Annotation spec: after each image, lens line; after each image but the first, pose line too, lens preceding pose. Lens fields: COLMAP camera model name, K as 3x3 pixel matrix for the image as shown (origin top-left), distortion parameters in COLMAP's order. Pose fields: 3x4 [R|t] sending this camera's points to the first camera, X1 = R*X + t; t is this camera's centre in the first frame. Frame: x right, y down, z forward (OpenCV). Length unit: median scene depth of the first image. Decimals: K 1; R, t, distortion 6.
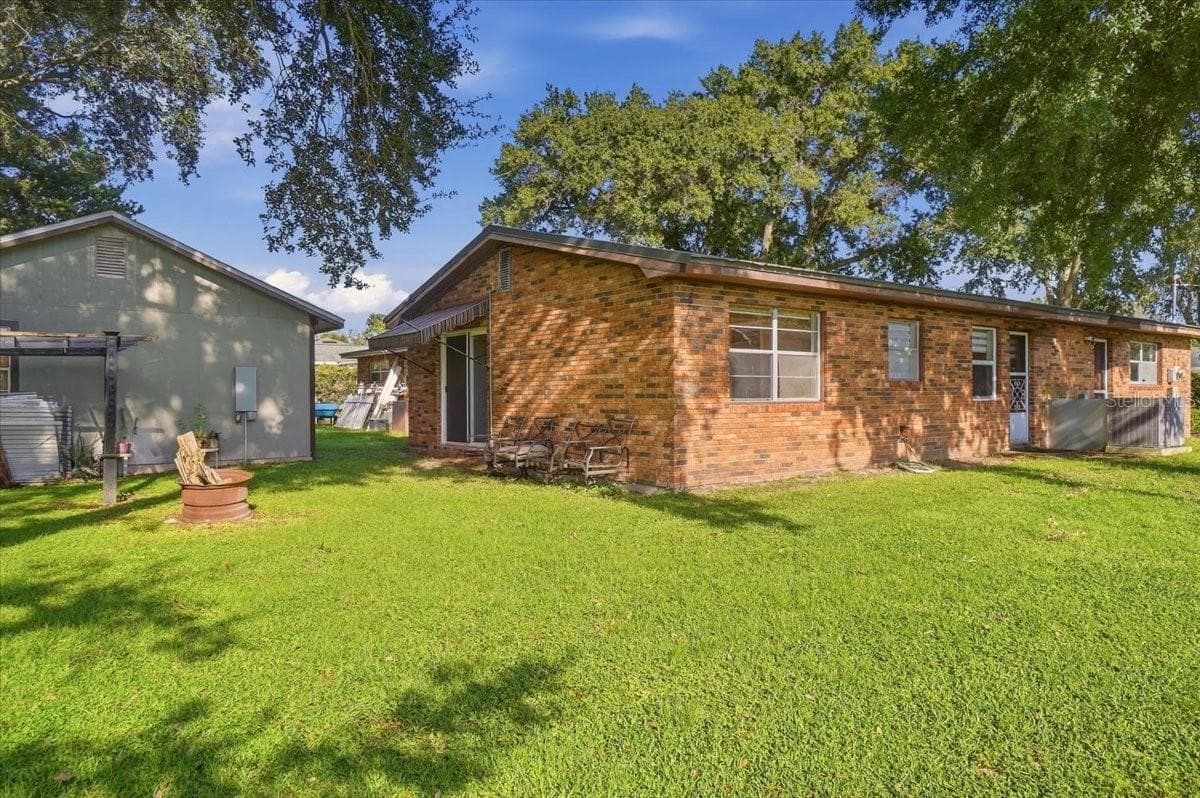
lens RADIAL K [[815.5, 0, 600.0], [0, 815.5, 399.0], [0, 0, 1]] dist [0.003361, 0.002366]
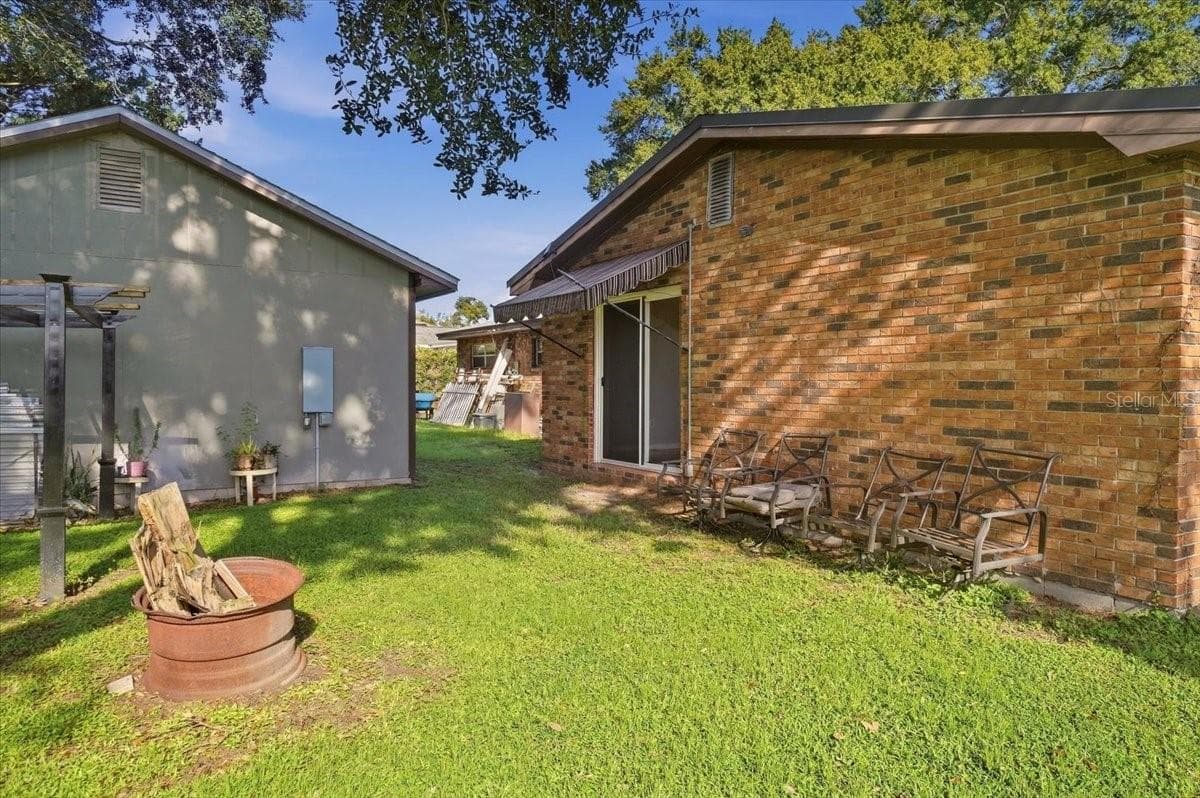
lens RADIAL K [[815.5, 0, 600.0], [0, 815.5, 399.0], [0, 0, 1]] dist [0.003361, 0.002366]
pose [[0.995095, 0.010739, -0.098339, -0.150651], [-0.008982, 0.999792, 0.018286, -0.012185], [0.098515, -0.017313, 0.994985, 0.392464]]
